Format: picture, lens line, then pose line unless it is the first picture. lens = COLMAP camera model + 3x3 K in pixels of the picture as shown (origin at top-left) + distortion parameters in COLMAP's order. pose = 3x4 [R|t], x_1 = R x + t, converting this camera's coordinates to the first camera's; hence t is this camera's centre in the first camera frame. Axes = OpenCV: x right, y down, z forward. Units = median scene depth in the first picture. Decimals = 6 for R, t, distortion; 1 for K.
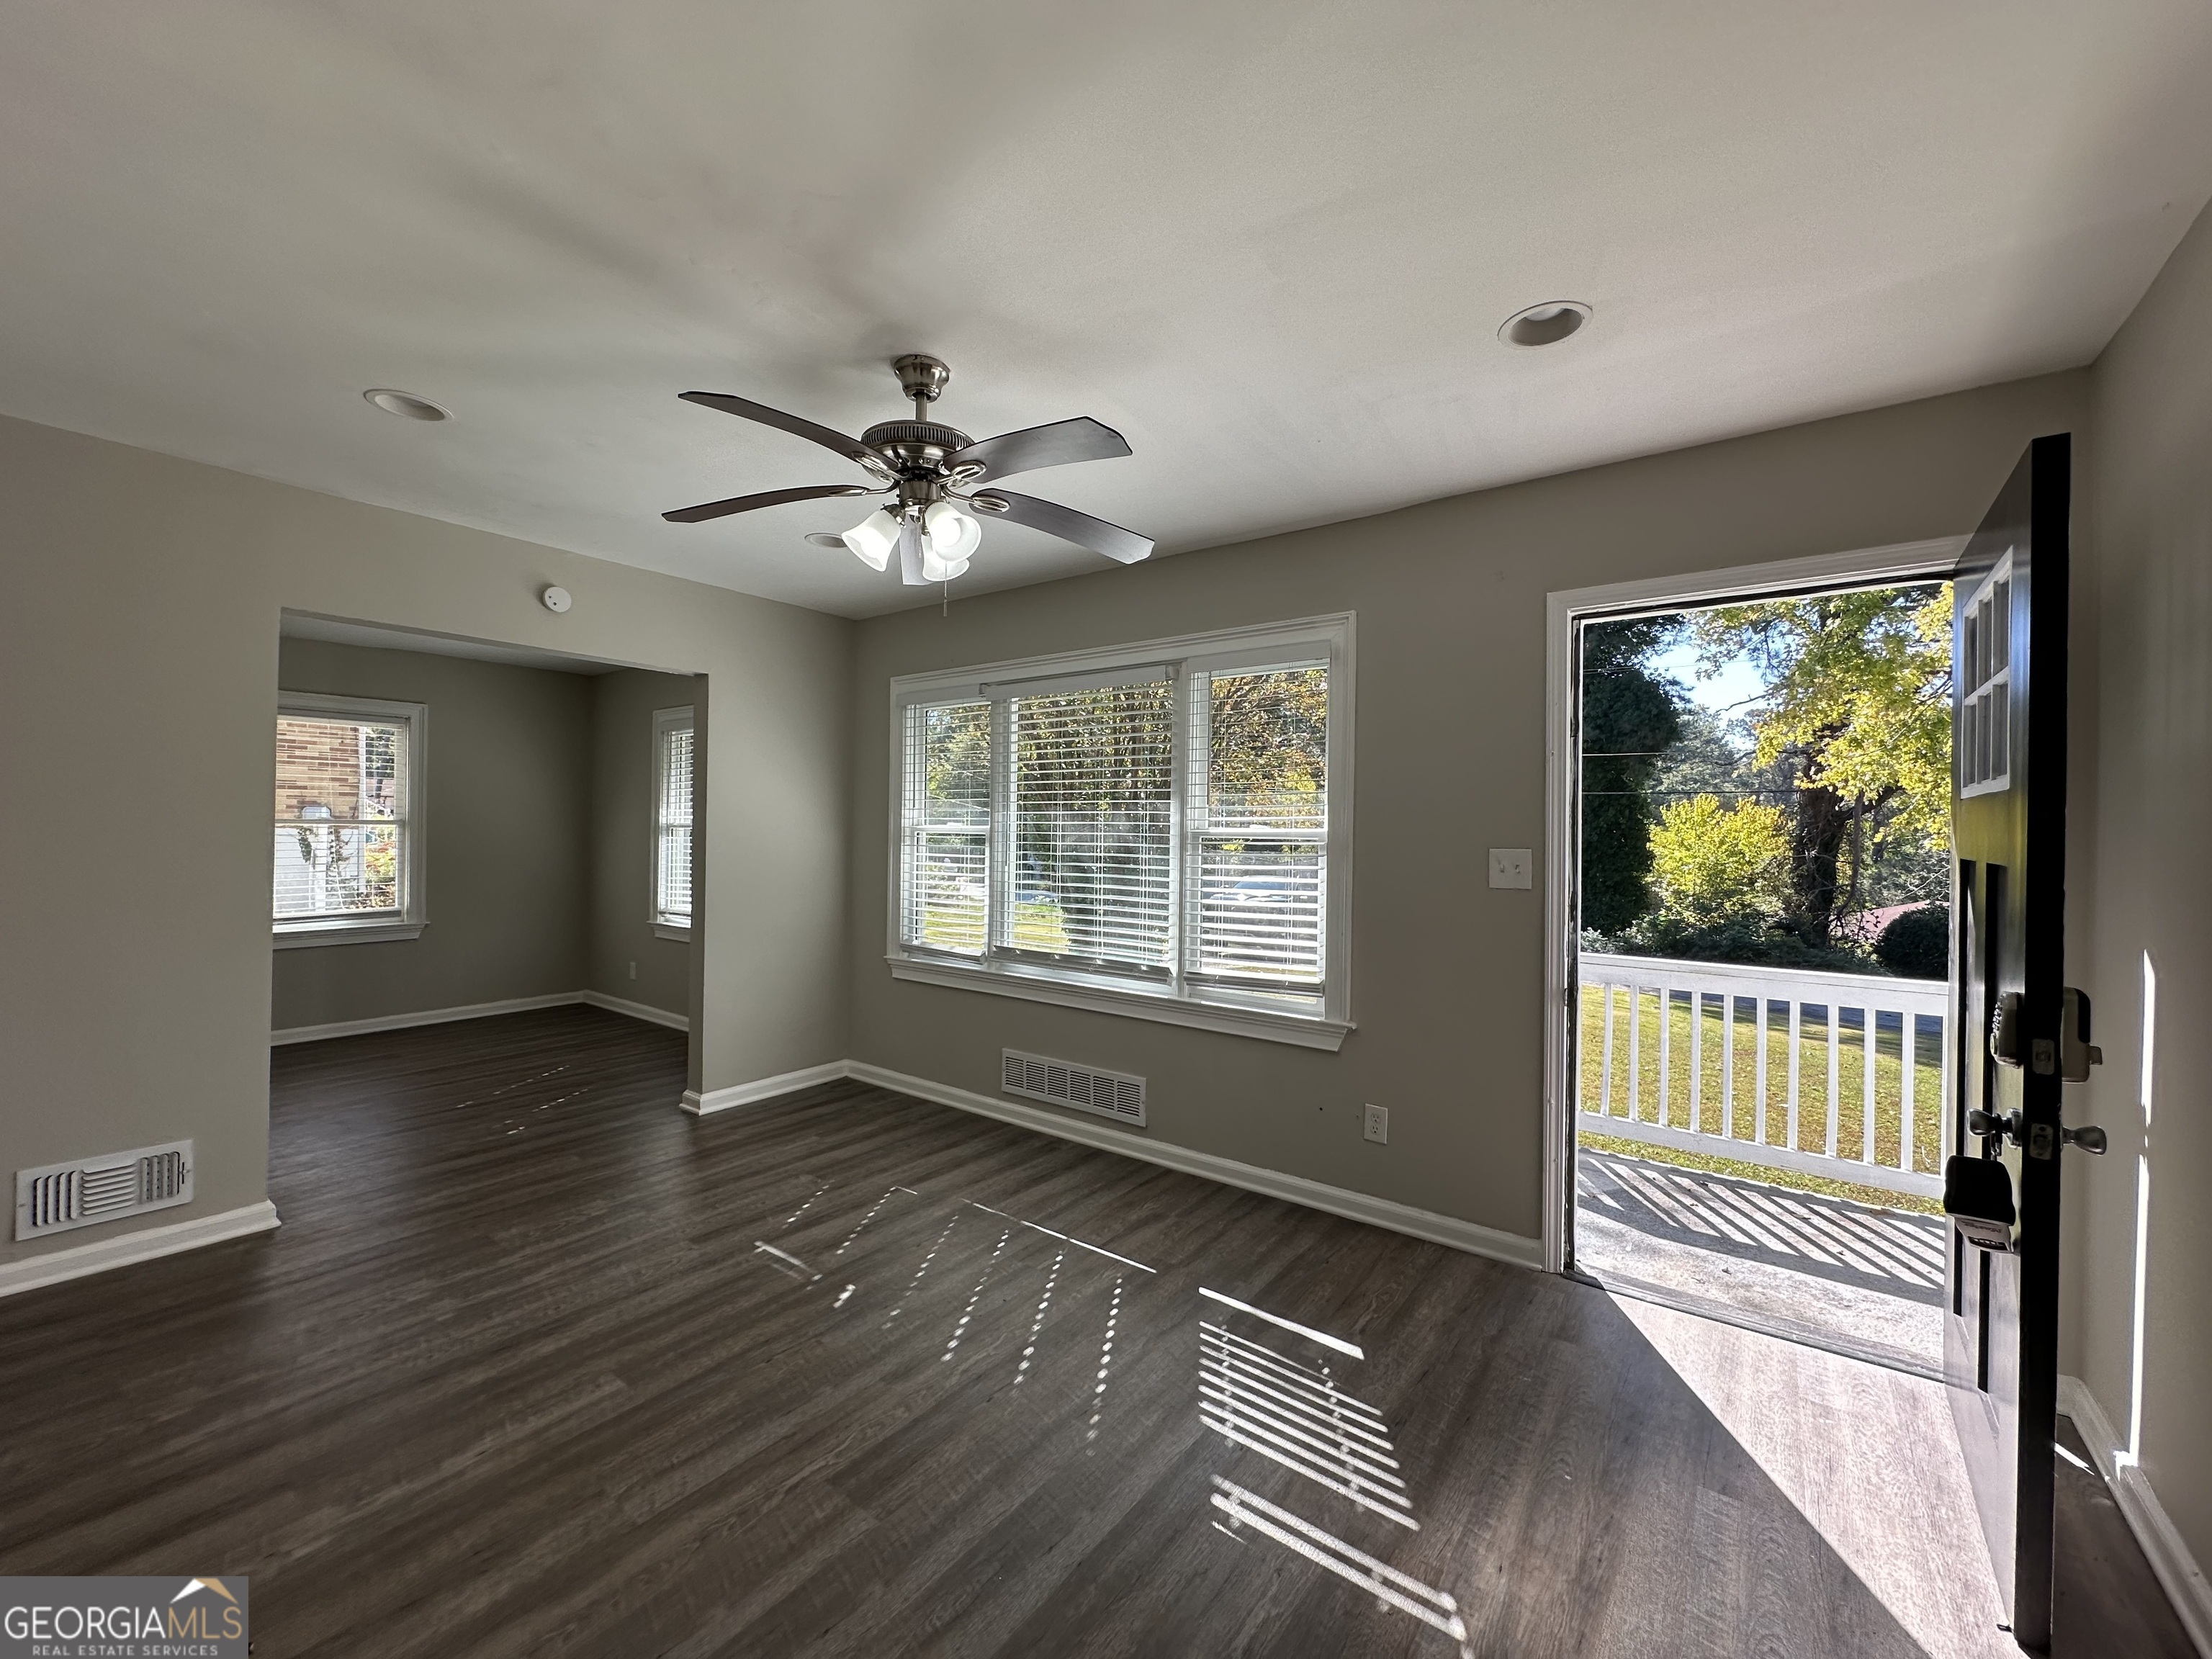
lens RADIAL K [[881.2, 0, 1107.7], [0, 881.2, 832.1], [0, 0, 1]] dist [-0.003576, 0.000255]
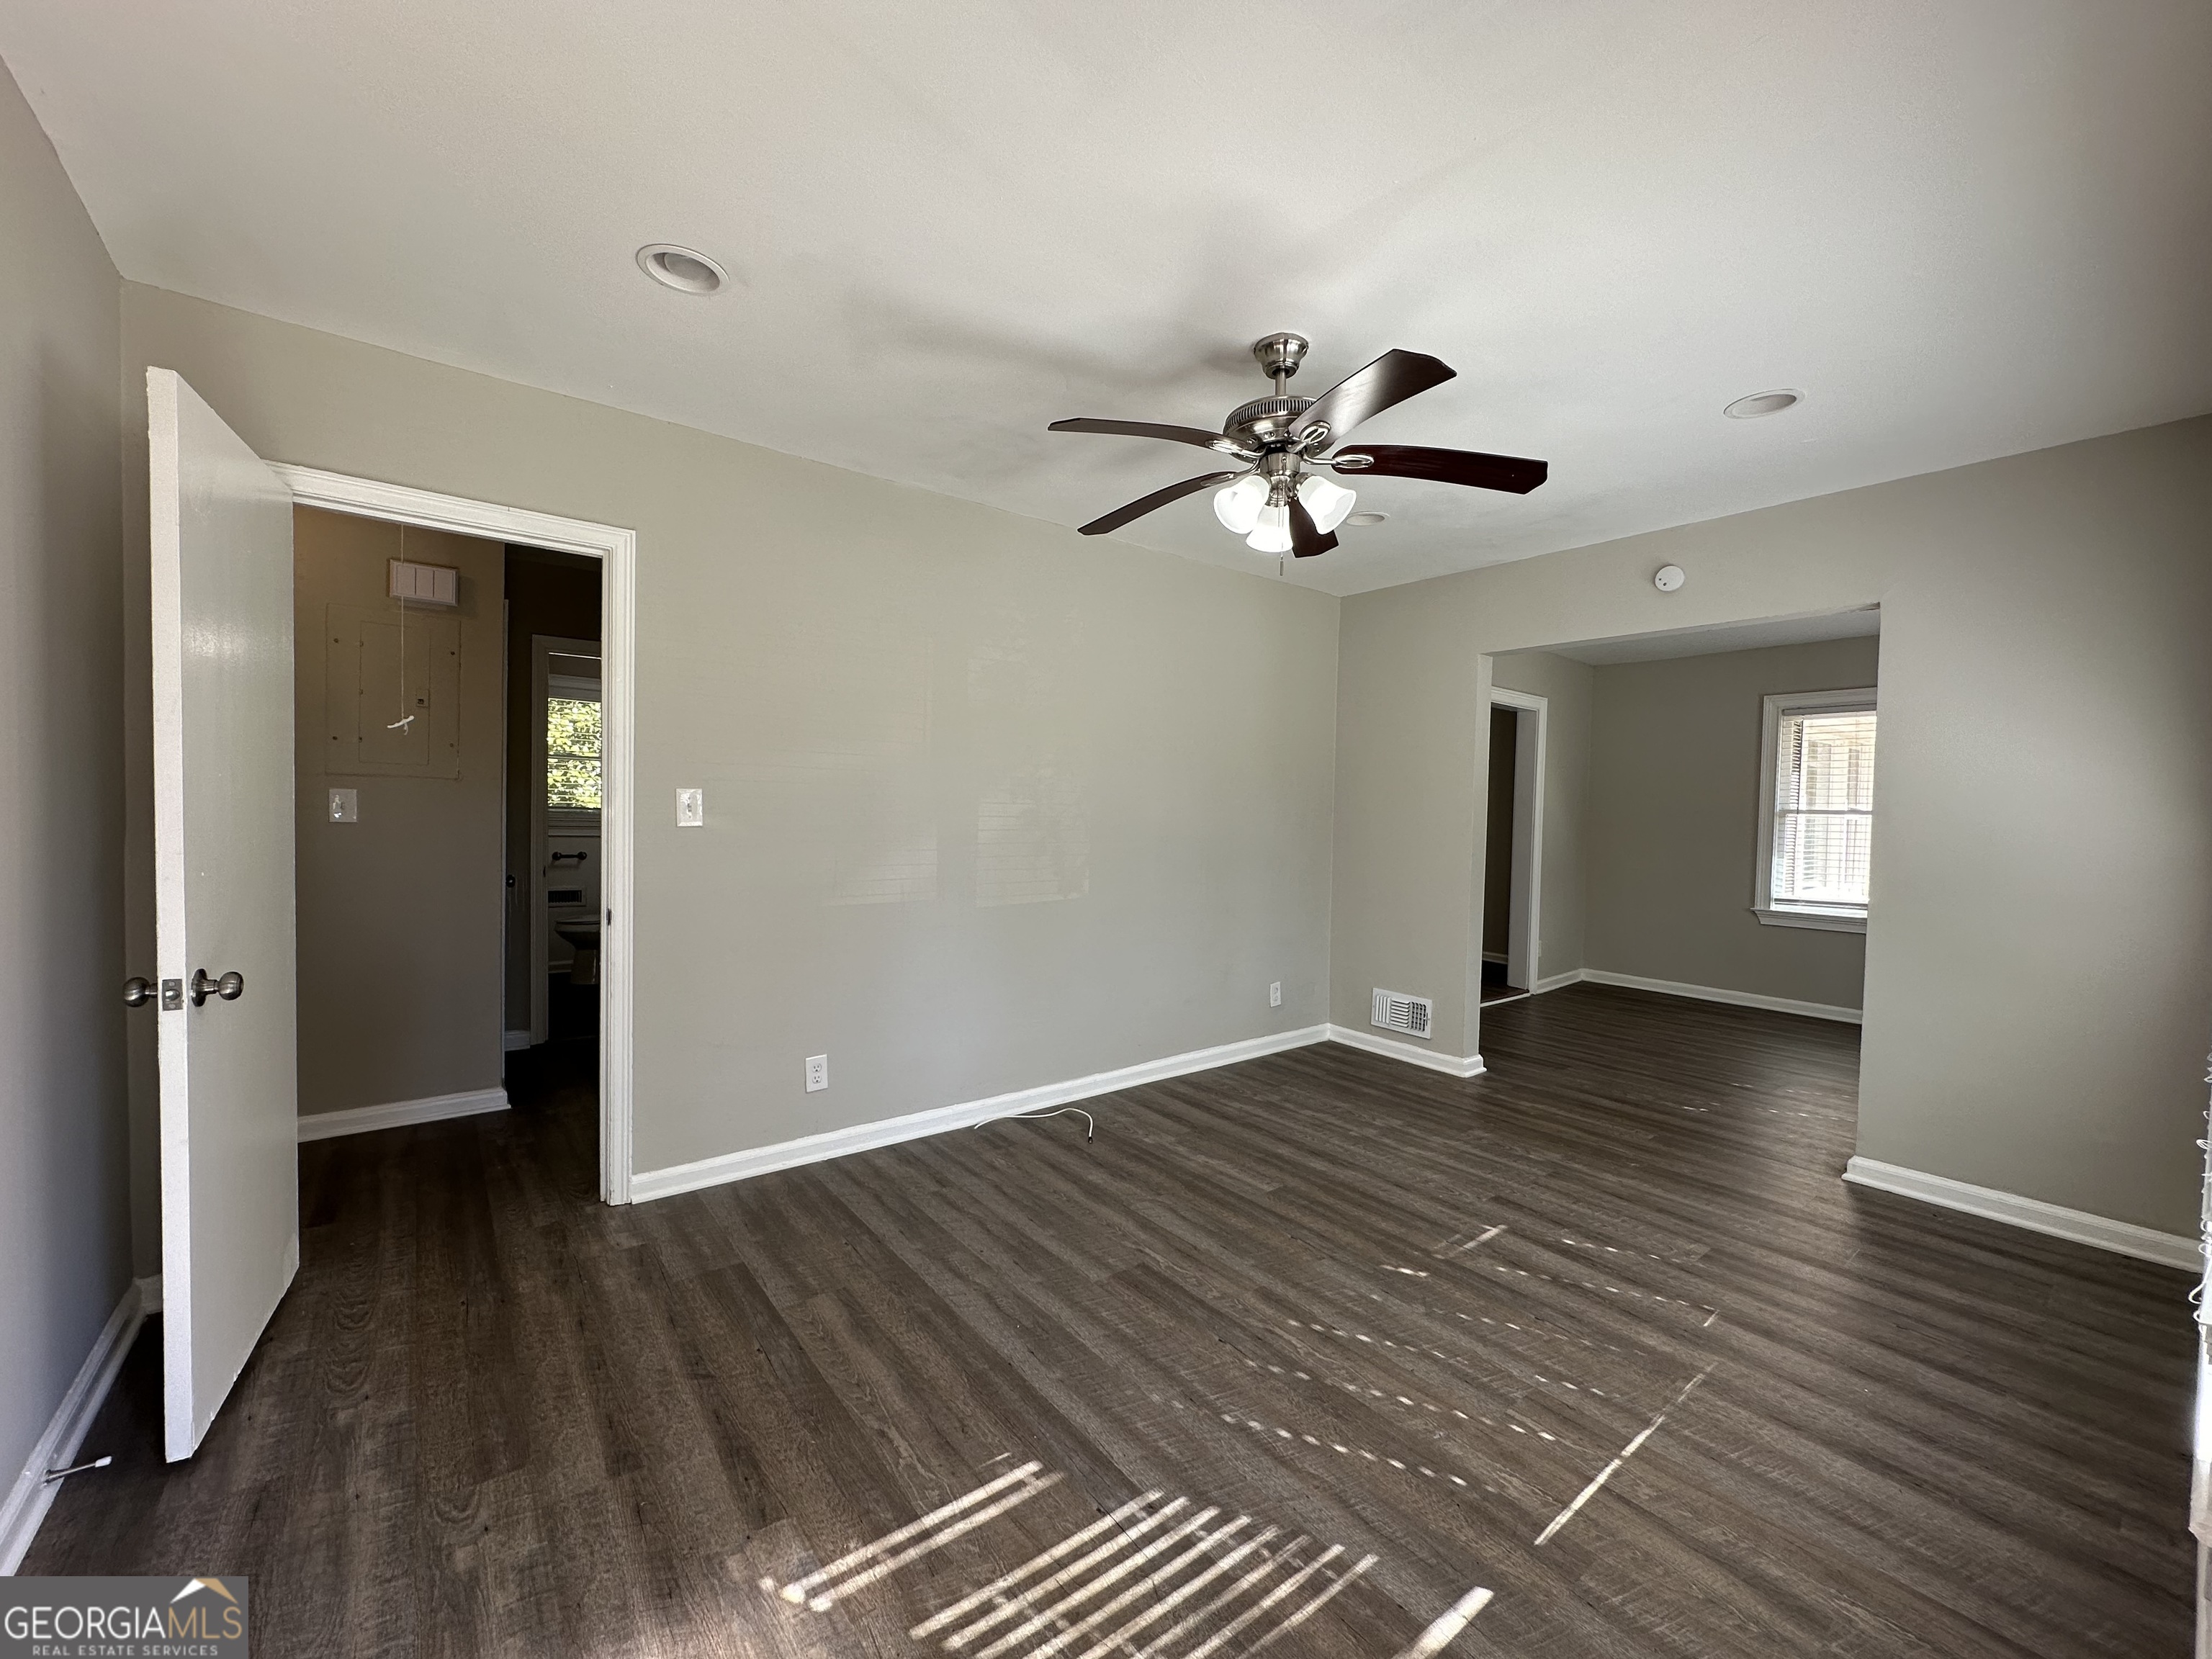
lens RADIAL K [[881.2, 0, 1111.0], [0, 881.2, 832.3], [0, 0, 1]] dist [-0.003576, 0.000255]
pose [[-0.261717, 0.010268, -0.965090, 0.732583], [-0.024467, 0.999551, 0.017270, 0.031227], [0.964835, 0.028133, -0.261348, 0.933820]]
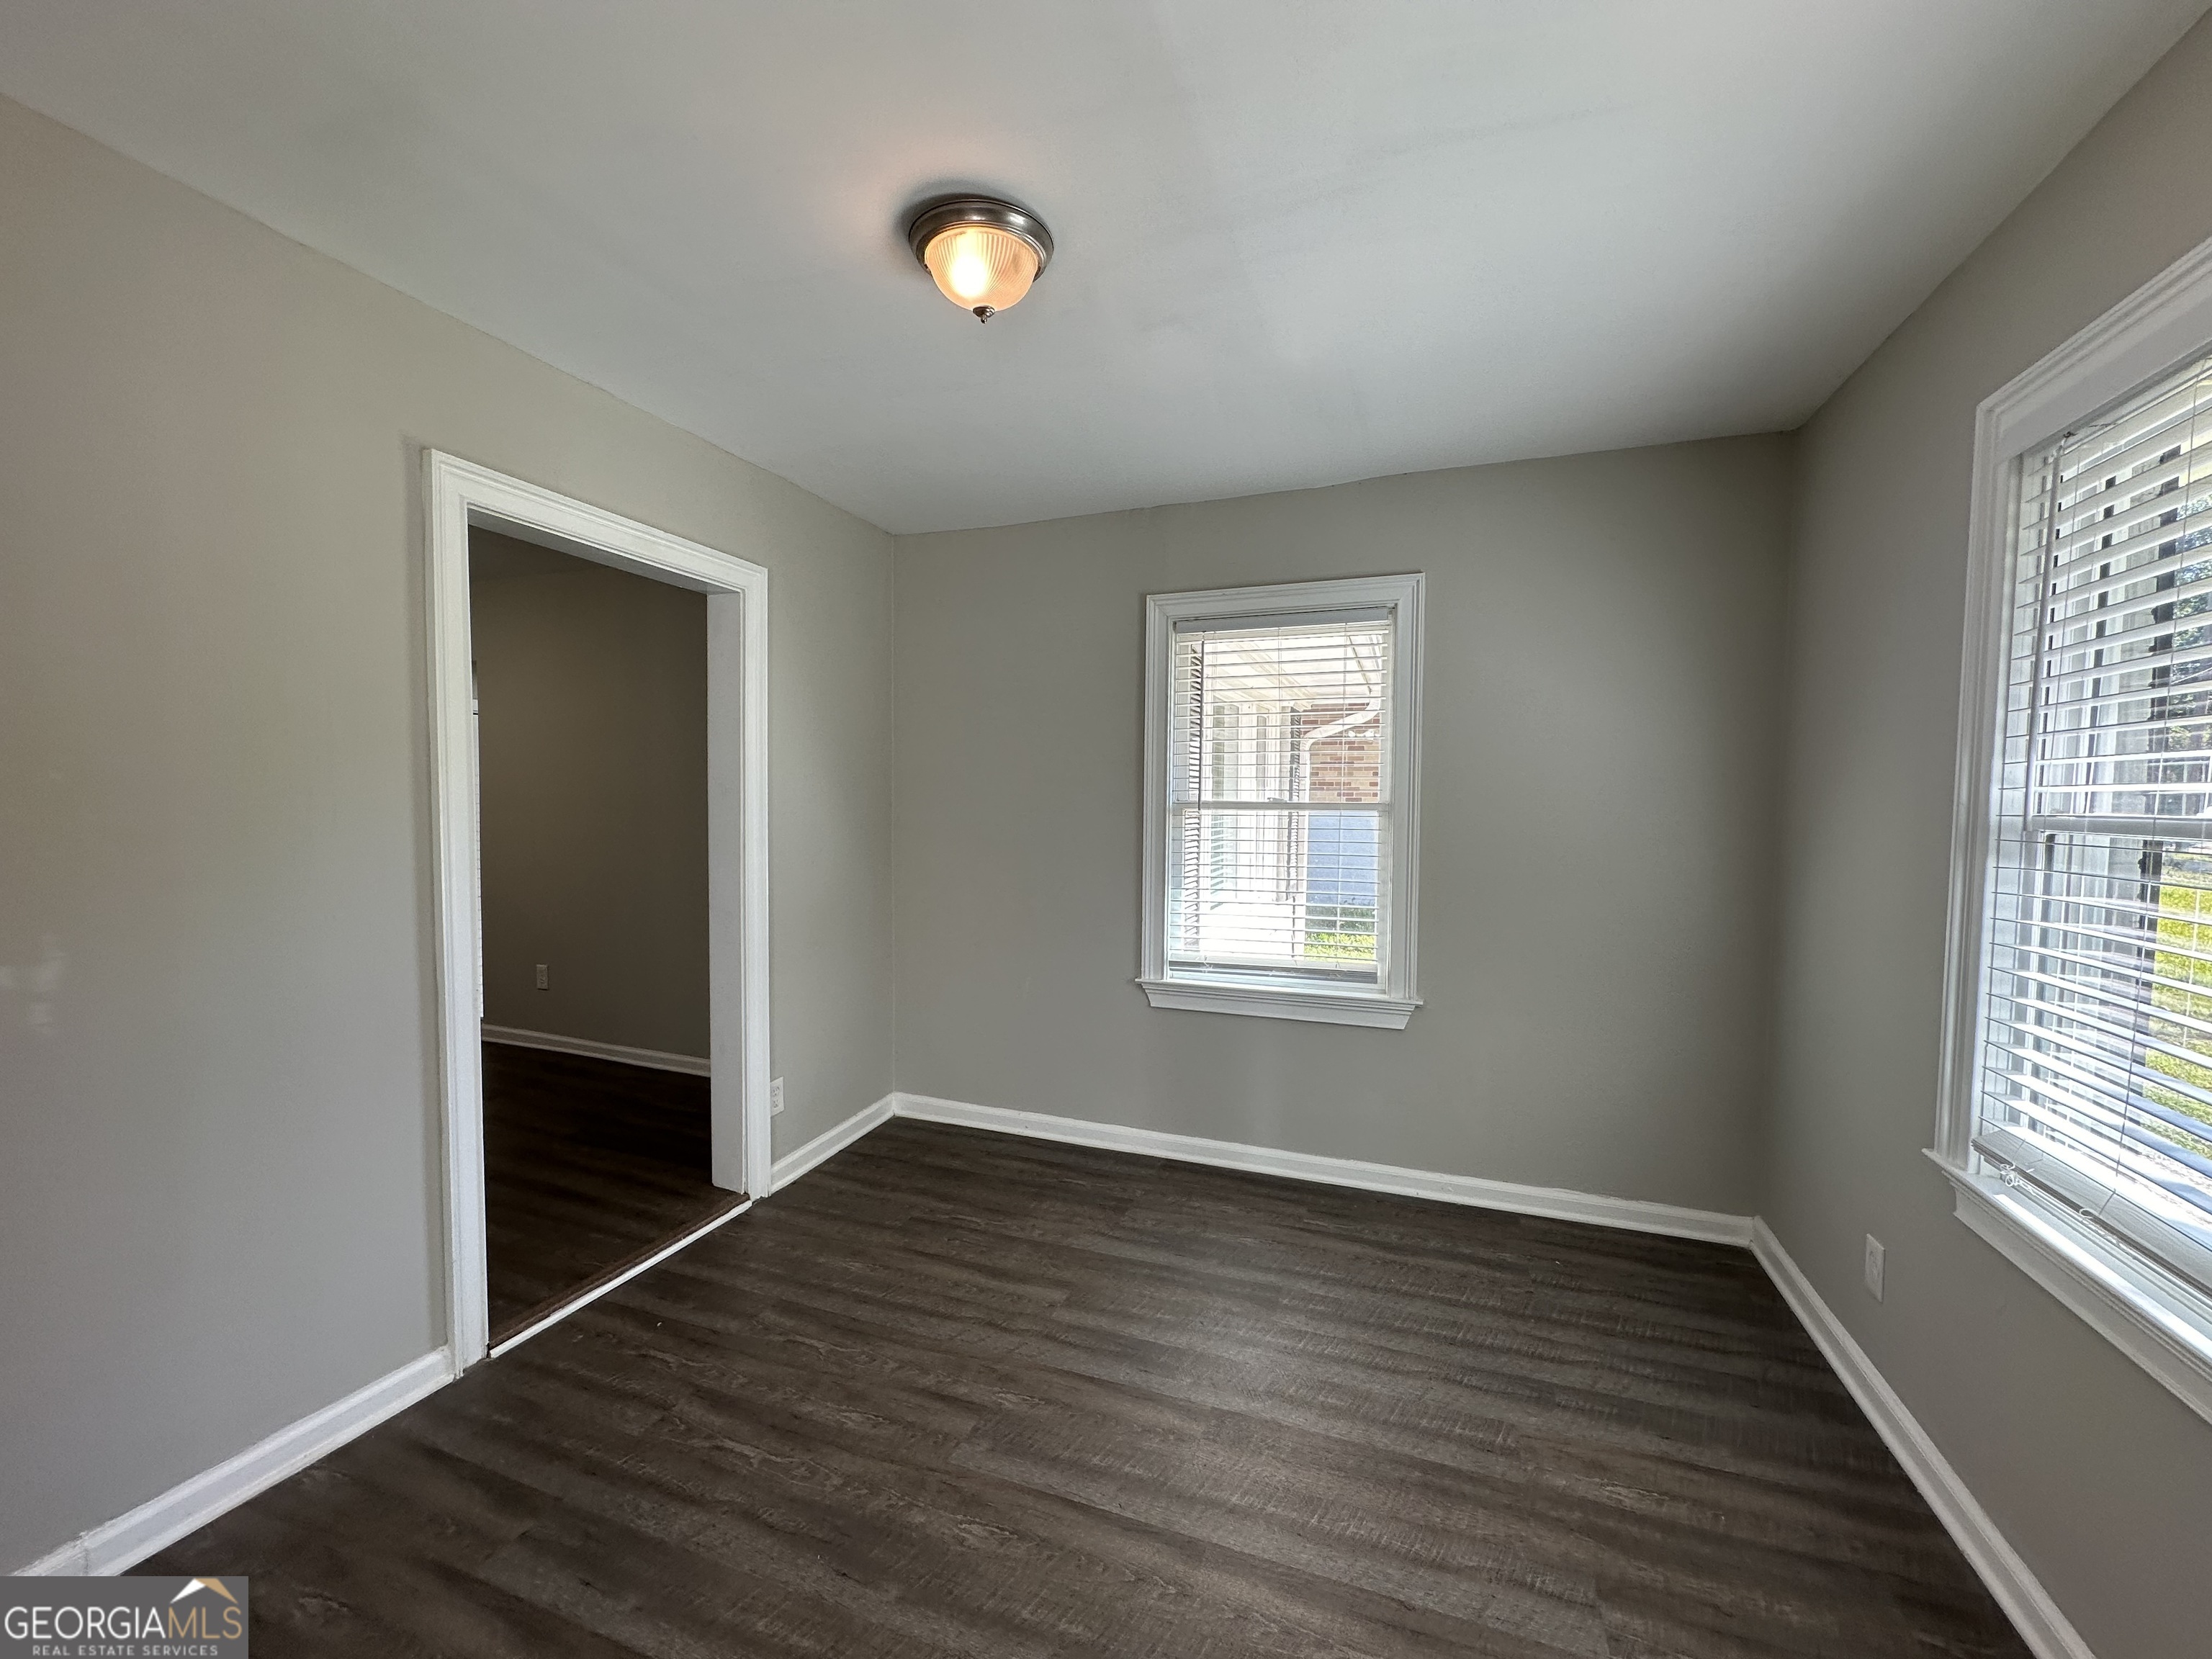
lens RADIAL K [[881.2, 0, 1114.3], [0, 881.2, 832.2], [0, 0, 1]] dist [-0.003576, 0.000255]
pose [[0.290998, 0.025593, -0.956381, -0.784957], [-0.006021, 0.999671, 0.024919, -0.019629], [0.956705, -0.001493, 0.291056, 1.580261]]
